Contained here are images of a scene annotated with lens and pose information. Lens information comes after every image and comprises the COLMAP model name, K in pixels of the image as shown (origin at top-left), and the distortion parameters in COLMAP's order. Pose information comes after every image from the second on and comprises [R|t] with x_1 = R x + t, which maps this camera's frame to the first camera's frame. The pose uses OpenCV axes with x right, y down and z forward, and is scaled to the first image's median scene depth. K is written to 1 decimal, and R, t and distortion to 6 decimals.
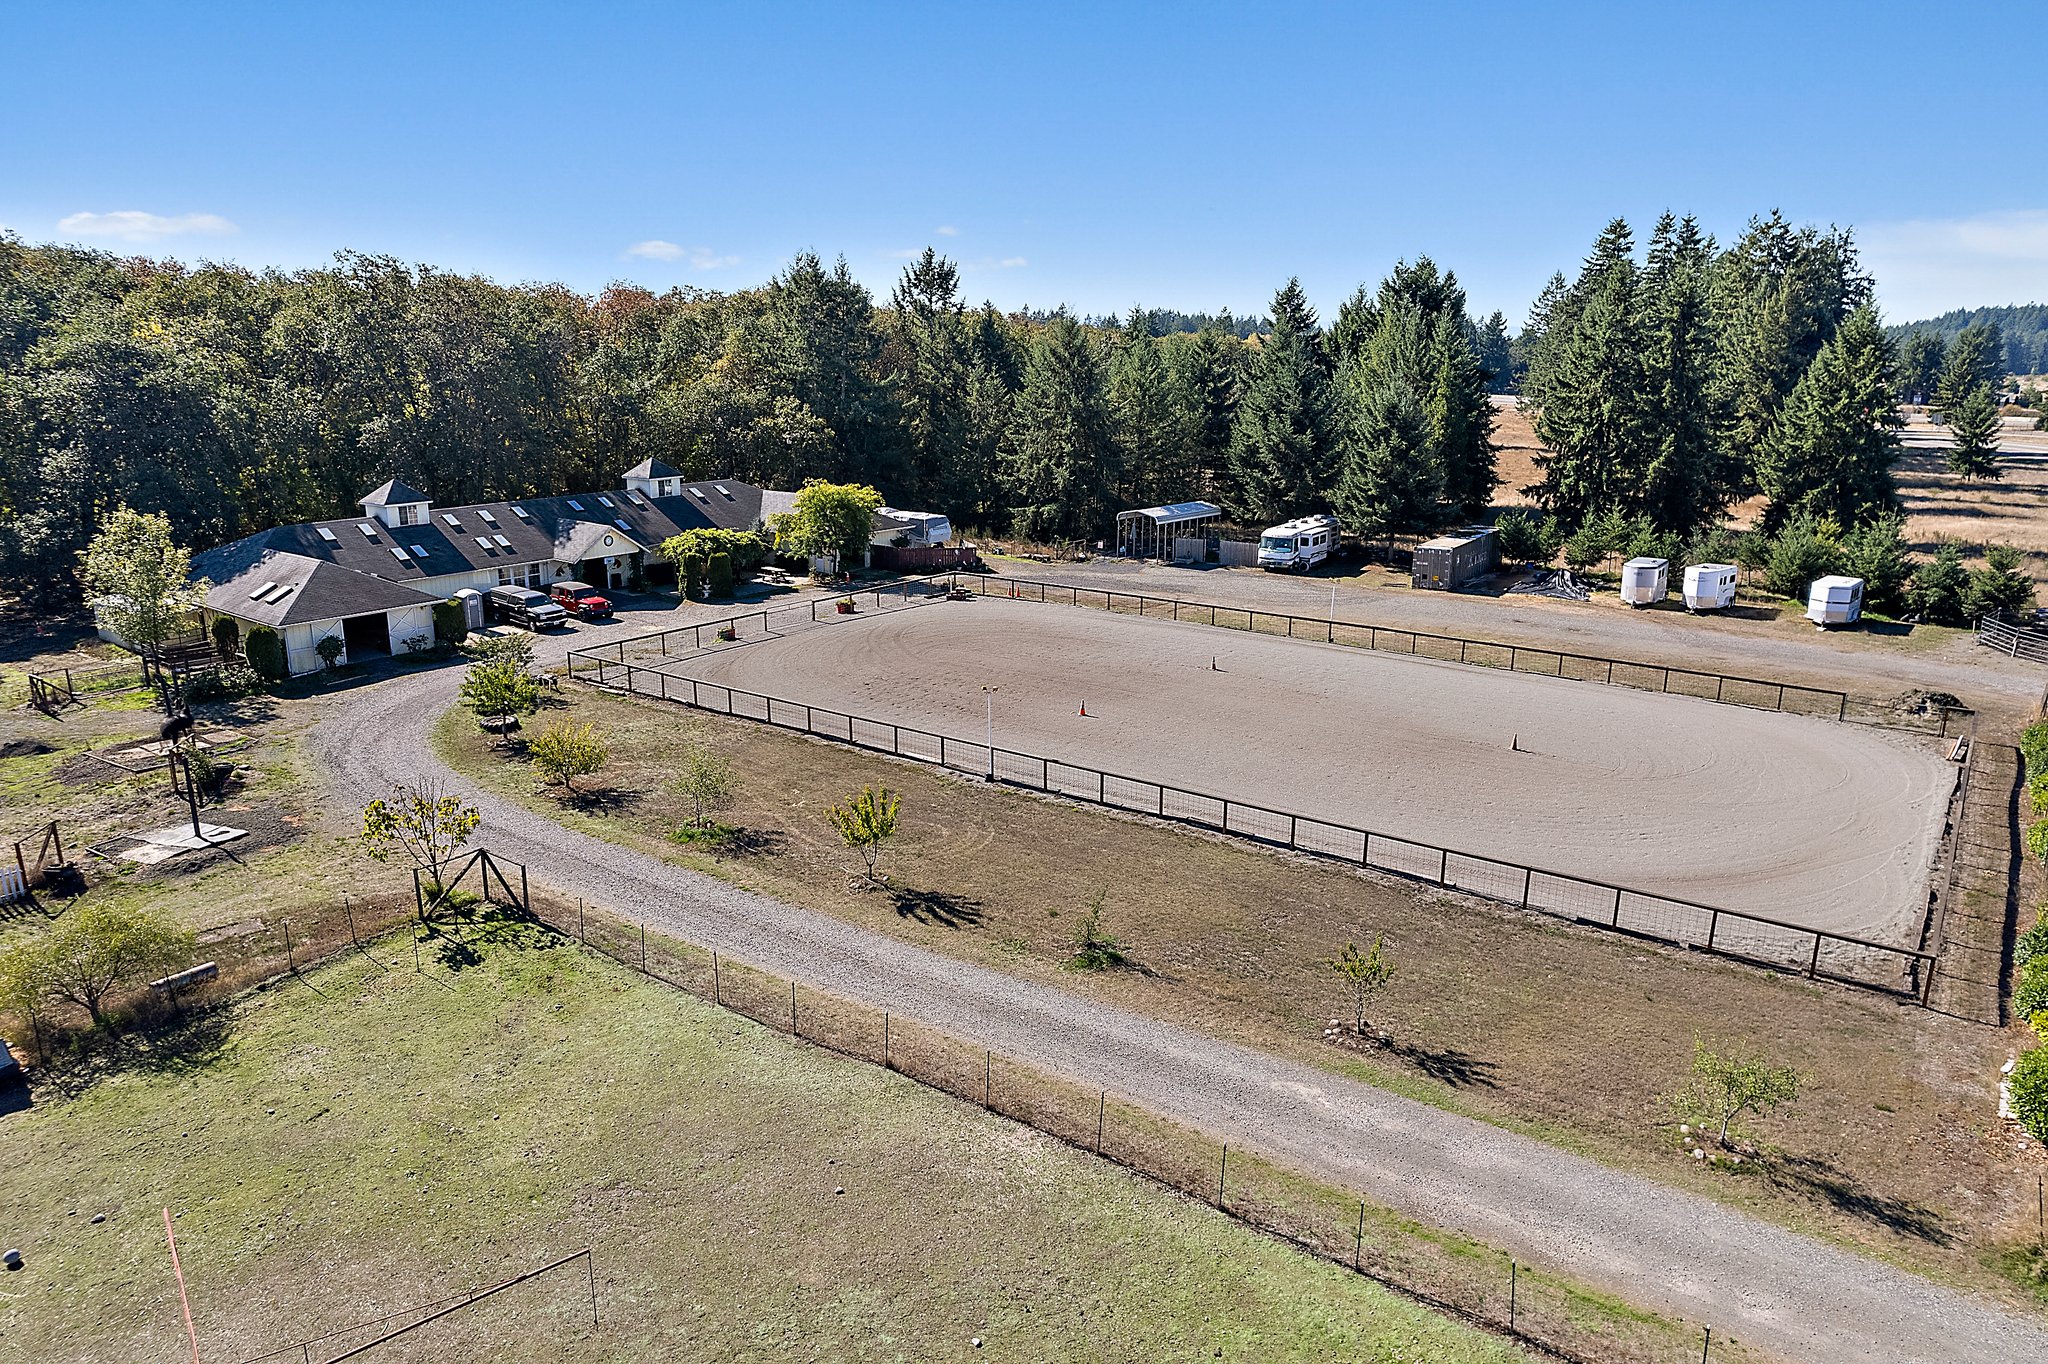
lens RADIAL K [[1310.9, 0, 1038.1], [0, 1310.9, 695.6], [0, 0, 1]] dist [-0.080896, 0.070889]
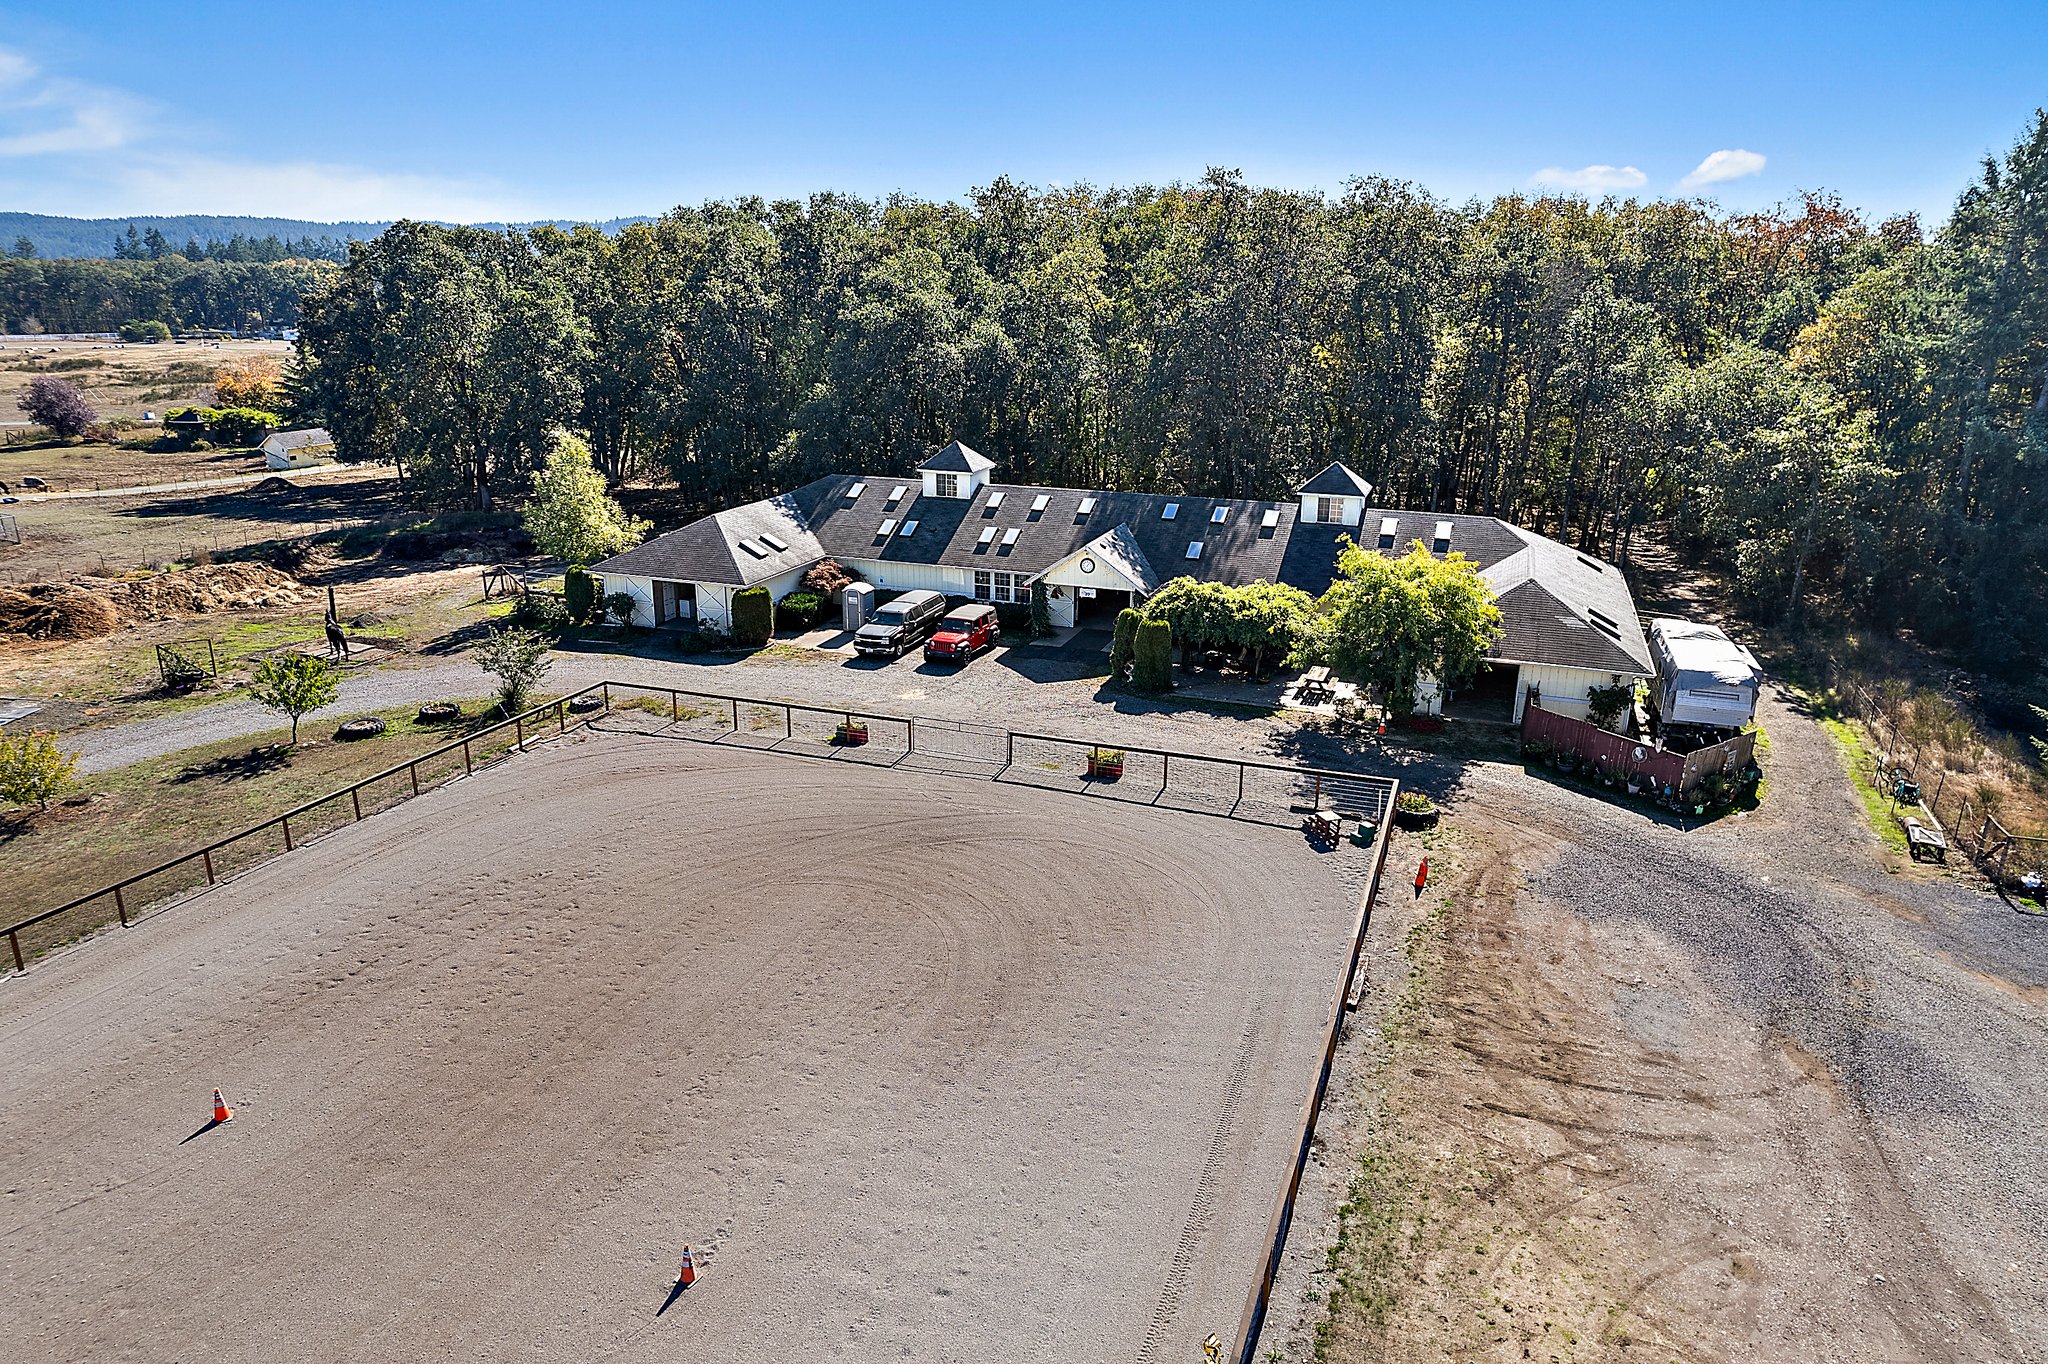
lens RADIAL K [[1310.9, 0, 1038.1], [0, 1310.9, 695.6], [0, 0, 1]] dist [-0.080896, 0.070889]
pose [[0.298573, 0.286458, -0.910382, 0.382393], [-0.257429, 0.942709, 0.212203, -0.231950], [0.919013, 0.171000, 0.355210, 0.873334]]
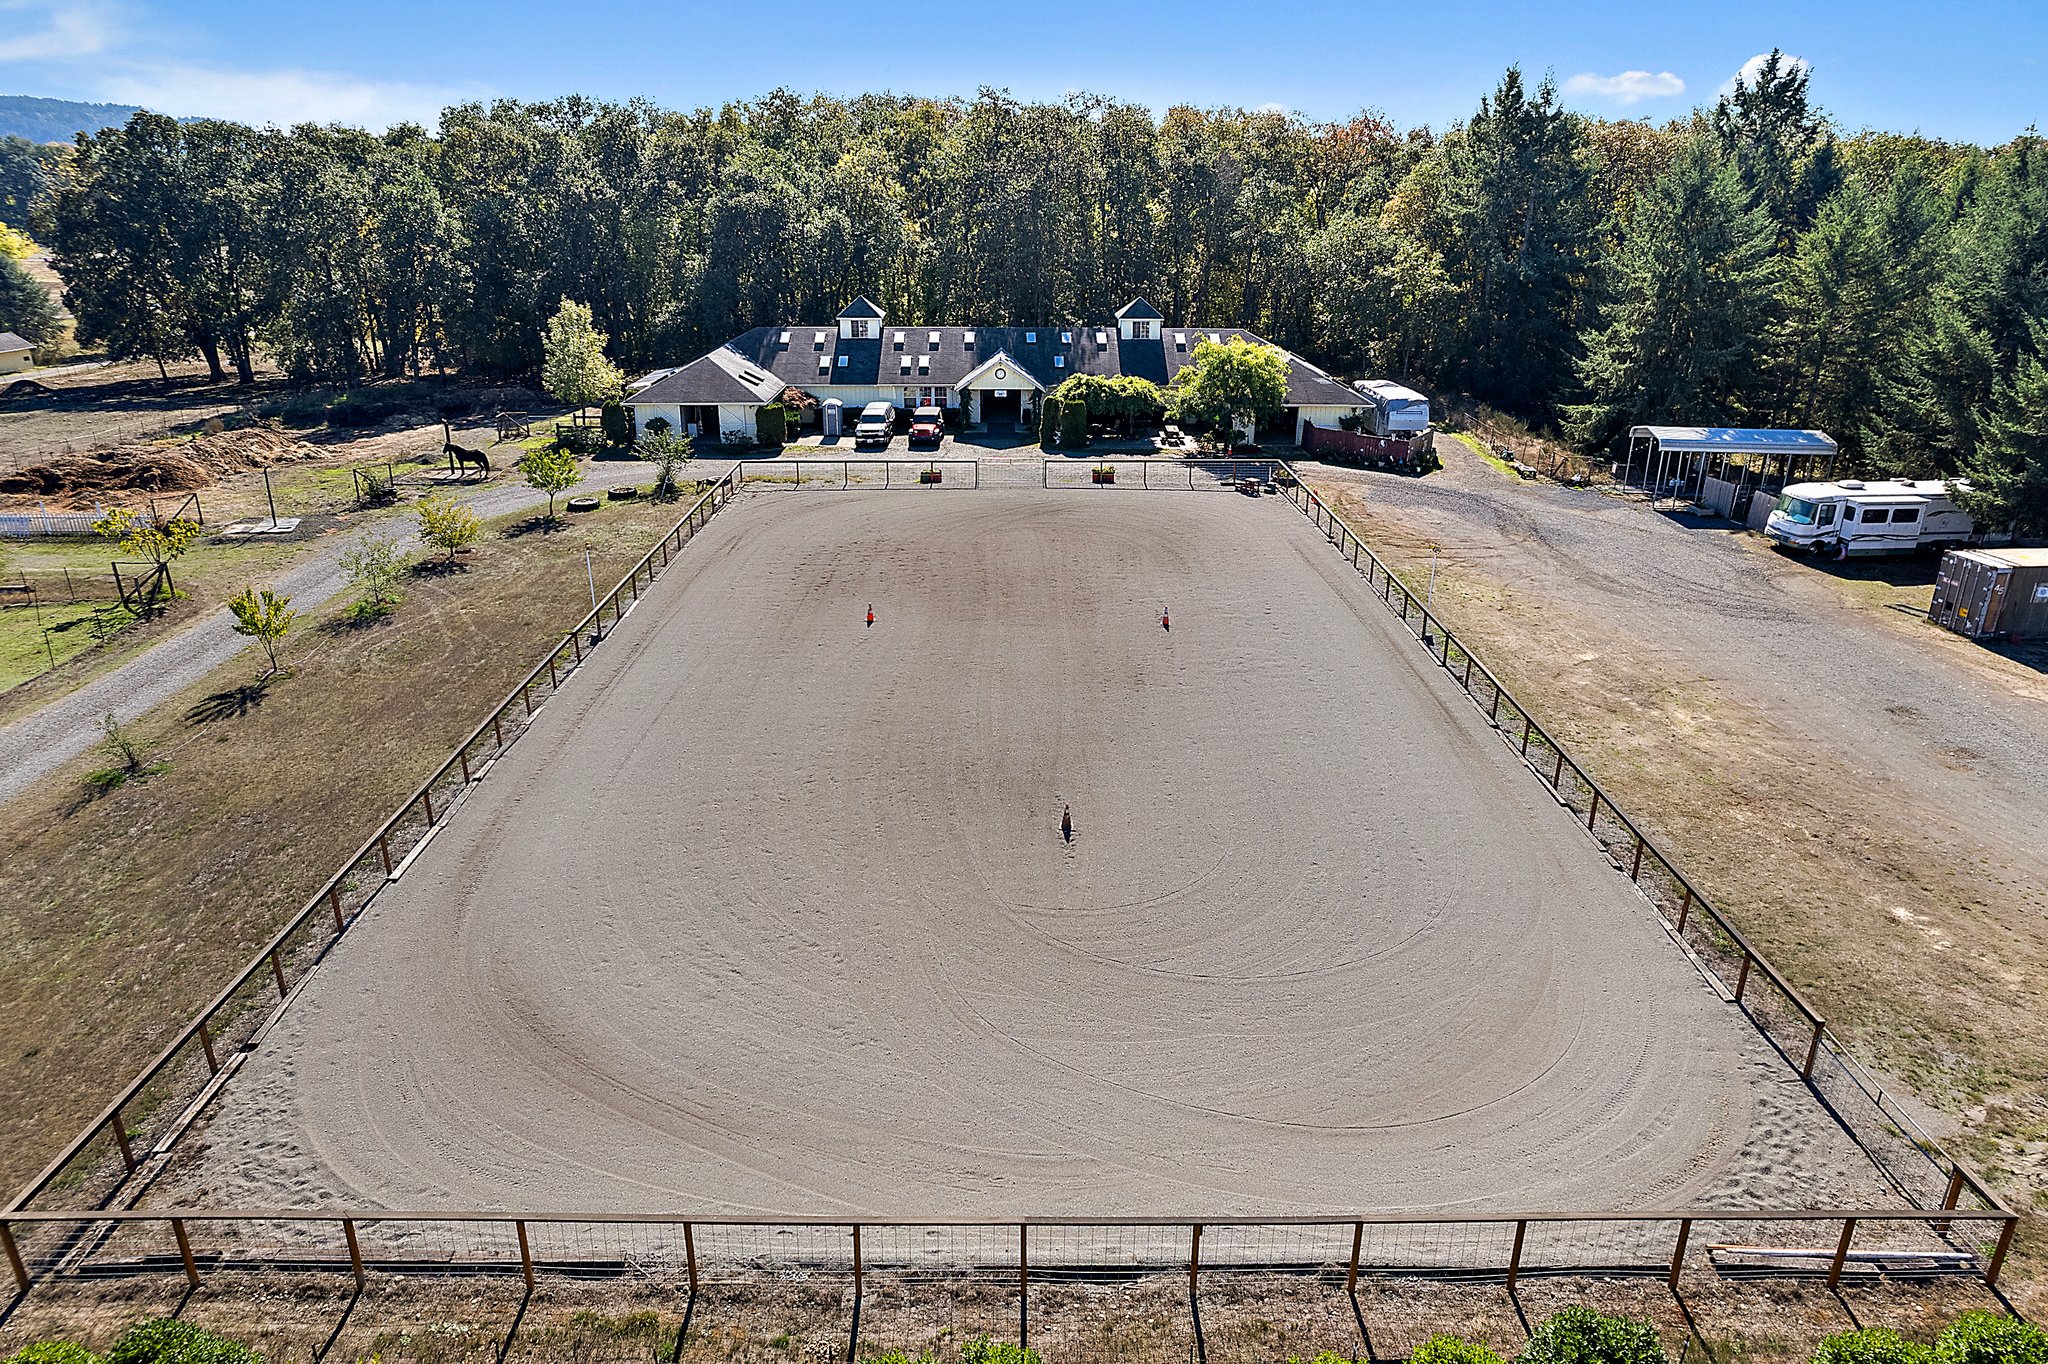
lens RADIAL K [[1310.9, 0, 1038.1], [0, 1310.9, 695.6], [0, 0, 1]] dist [-0.080896, 0.070889]
pose [[0.624543, 0.288366, -0.725804, 0.591184], [-0.208237, 0.957180, 0.201108, -0.106085], [0.752717, 0.025538, 0.657848, 0.425150]]
